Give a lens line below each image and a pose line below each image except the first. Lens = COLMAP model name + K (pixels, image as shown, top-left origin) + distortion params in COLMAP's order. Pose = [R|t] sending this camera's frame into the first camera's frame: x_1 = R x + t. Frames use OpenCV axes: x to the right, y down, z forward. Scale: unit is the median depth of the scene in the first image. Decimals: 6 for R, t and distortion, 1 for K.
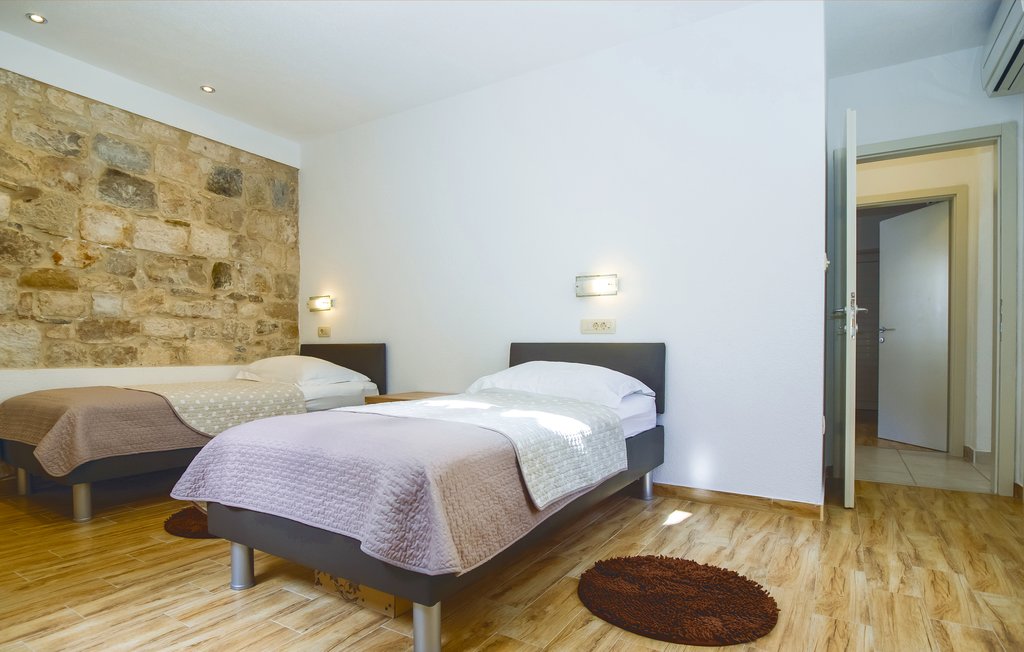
lens RADIAL K [[576.8, 0, 461.8], [0, 576.8, 376.0], [0, 0, 1]] dist [-0.017608, -0.001359]
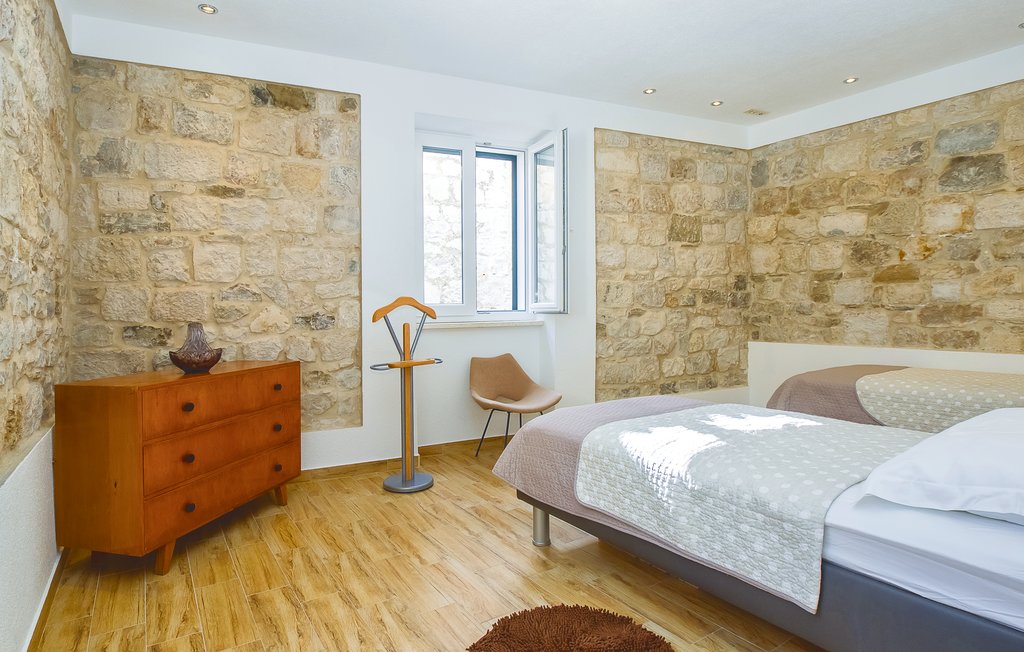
lens RADIAL K [[576.8, 0, 512.1], [0, 576.8, 320.9], [0, 0, 1]] dist [-0.017608, -0.001359]
pose [[-0.412166, 0.028153, -0.910674, 0.679114], [-0.018529, 0.999057, 0.039272, -0.097797], [0.910920, 0.033061, -0.411255, 0.728946]]
